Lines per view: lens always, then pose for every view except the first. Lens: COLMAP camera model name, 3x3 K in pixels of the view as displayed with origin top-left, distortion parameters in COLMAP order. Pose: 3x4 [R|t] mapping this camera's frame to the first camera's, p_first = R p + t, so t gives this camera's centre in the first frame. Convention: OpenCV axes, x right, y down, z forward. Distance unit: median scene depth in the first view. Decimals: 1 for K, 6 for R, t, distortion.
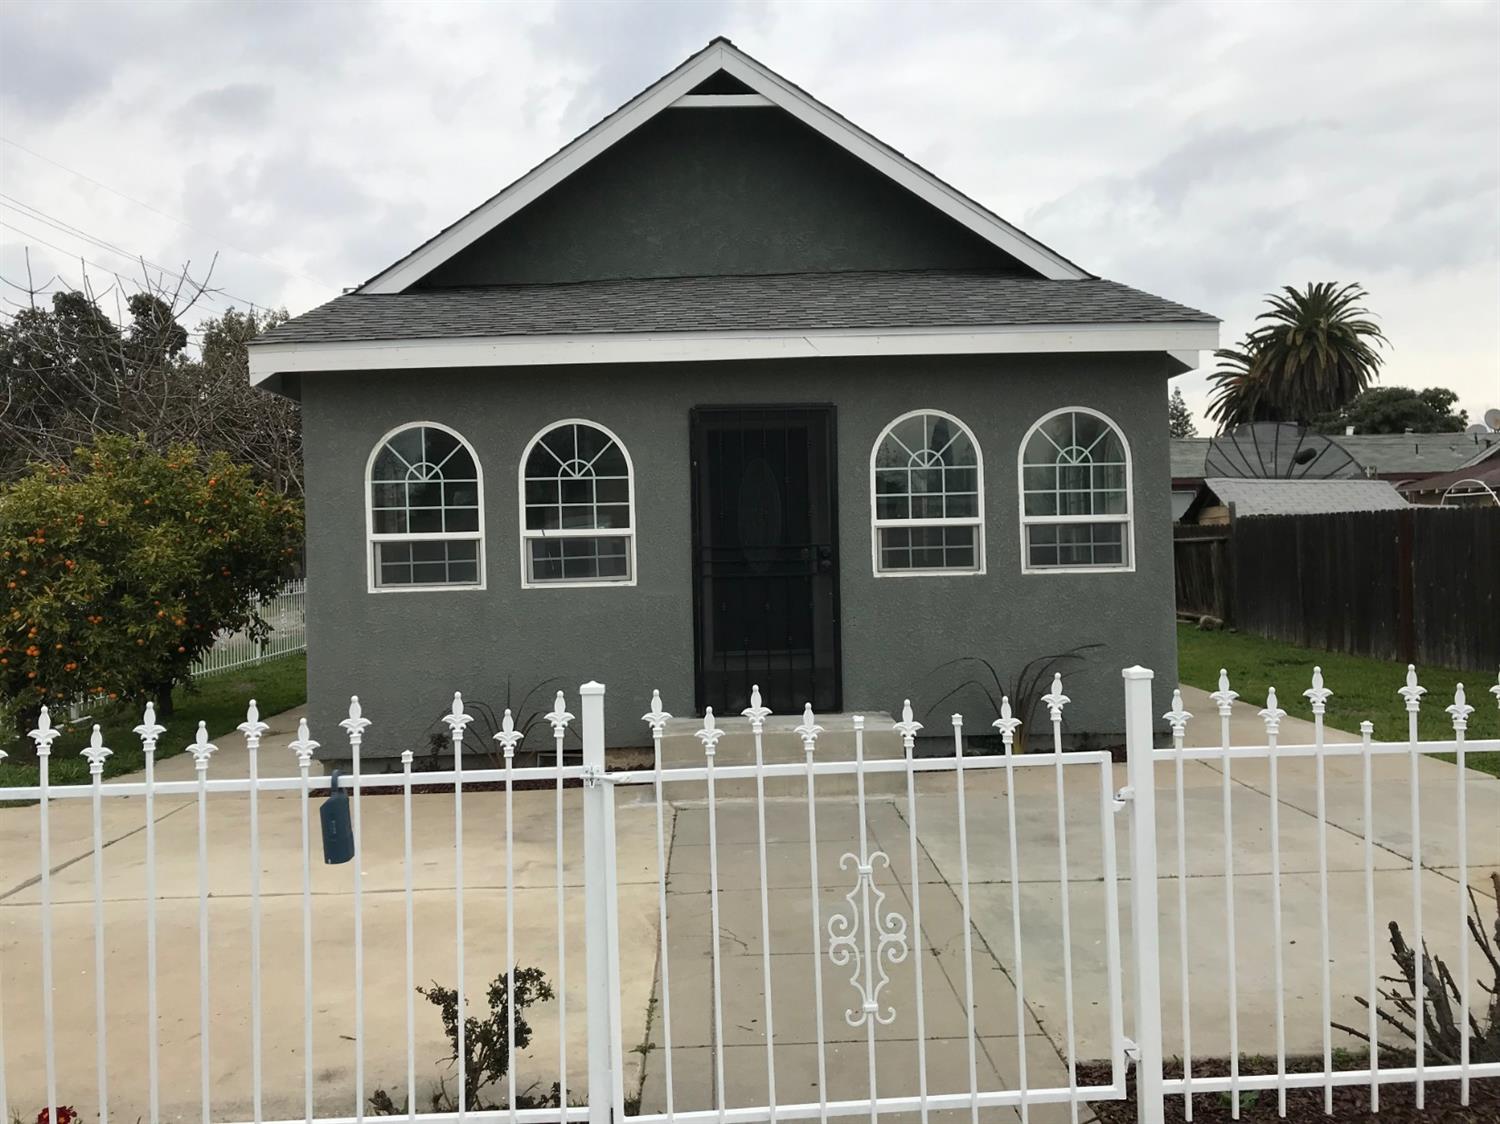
lens RADIAL K [[1276.0, 0, 759.0], [0, 1276.0, 555.0], [0, 0, 1]] dist [0.056635, -0.011990]
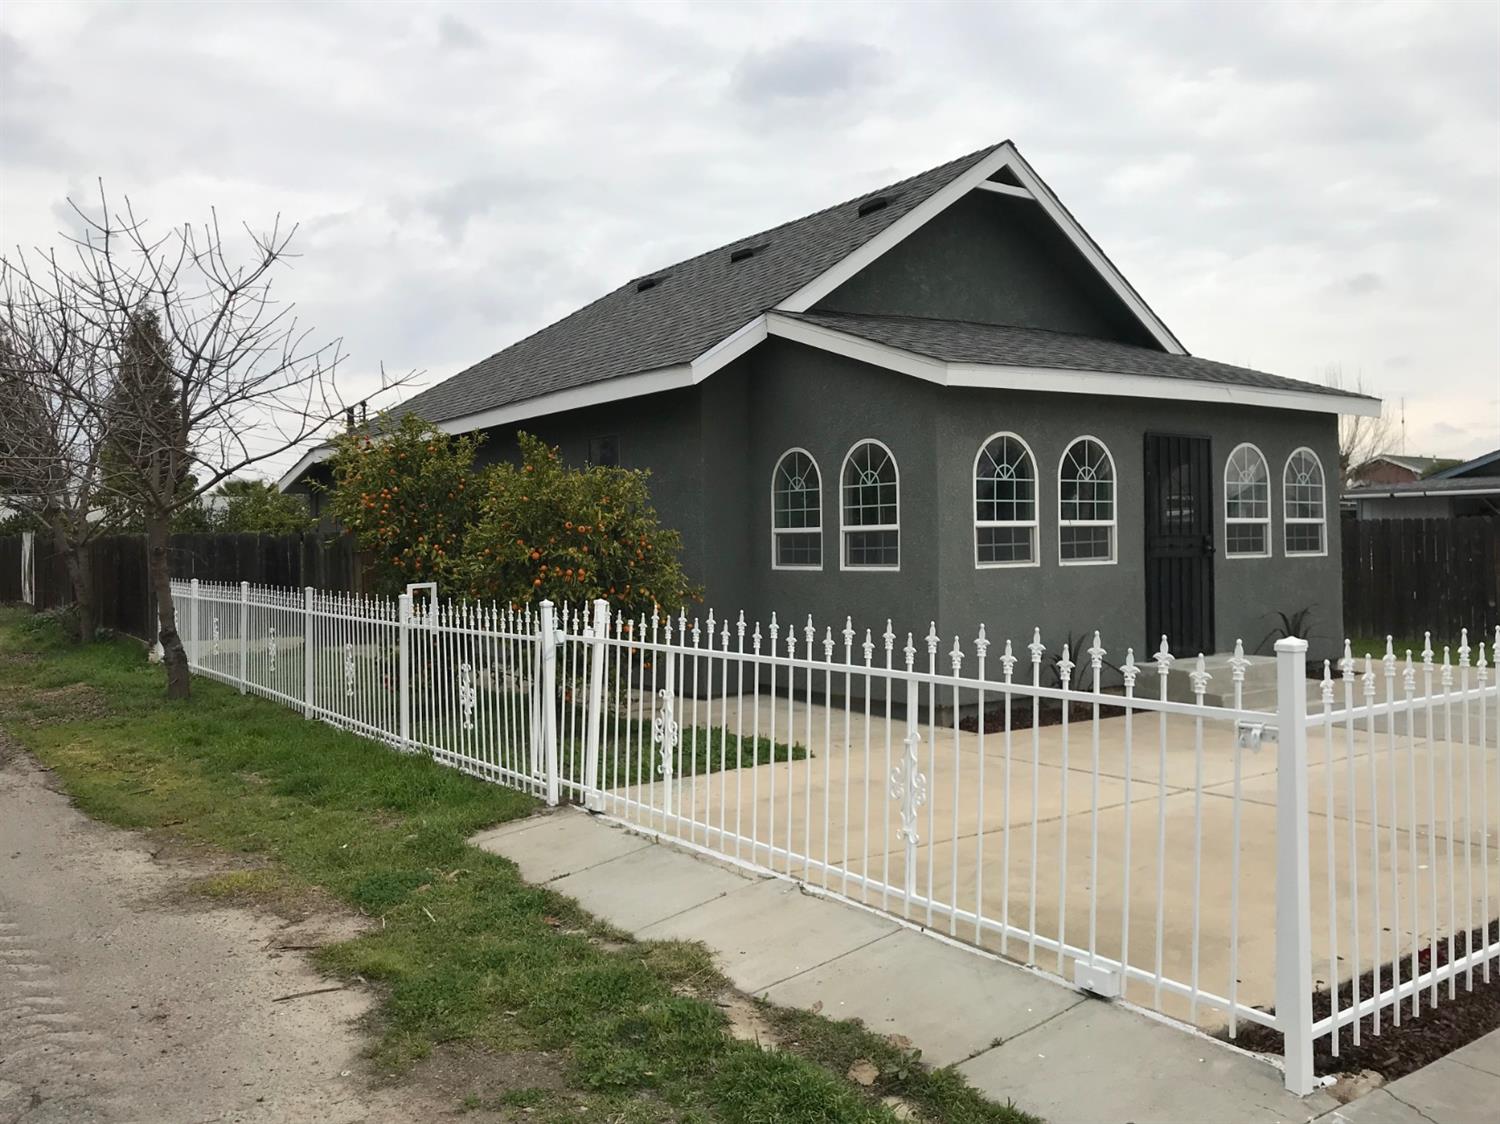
lens RADIAL K [[1276.0, 0, 759.0], [0, 1276.0, 555.0], [0, 0, 1]] dist [0.056635, -0.011990]
pose [[0.831409, 0.007405, 0.555612, -1.047168], [-0.000539, 0.999921, -0.012520, 0.029378], [-0.555661, 0.010109, 0.831348, 0.086836]]
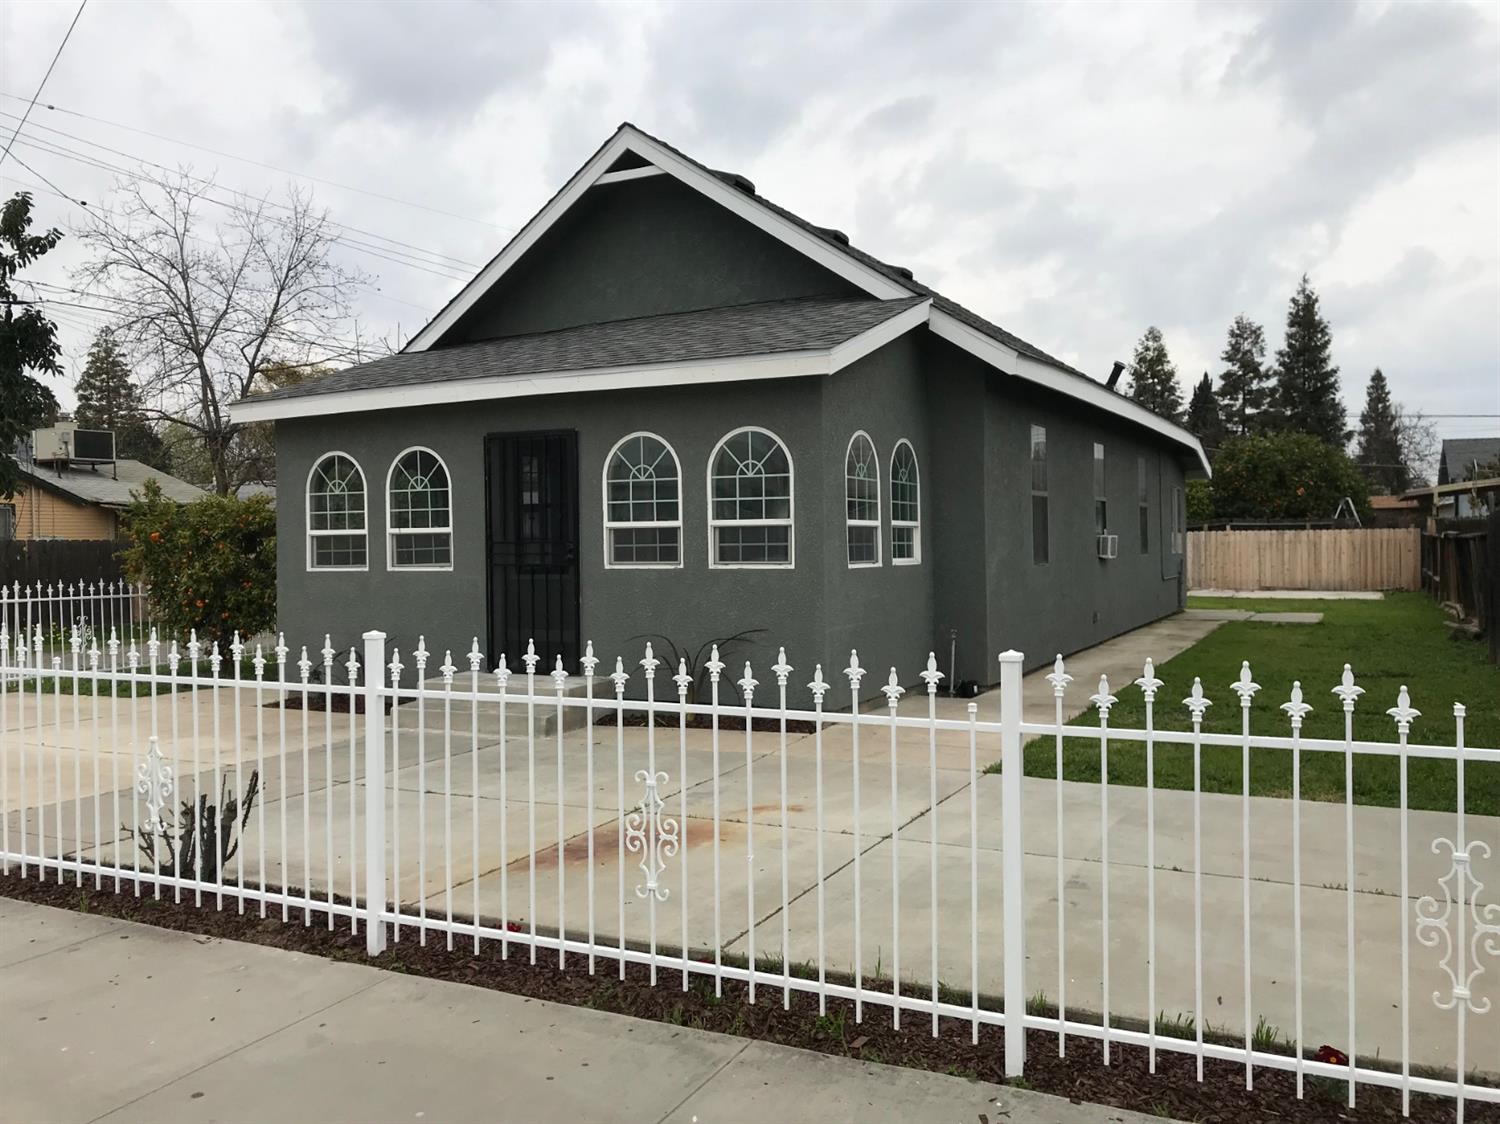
lens RADIAL K [[1276.0, 0, 759.0], [0, 1276.0, 555.0], [0, 0, 1]] dist [0.056635, -0.011990]
pose [[0.866689, 0.018925, -0.498490, 0.771643], [-0.009782, 0.999733, 0.020947, -0.021251], [0.498753, -0.013278, 0.866642, 0.000505]]
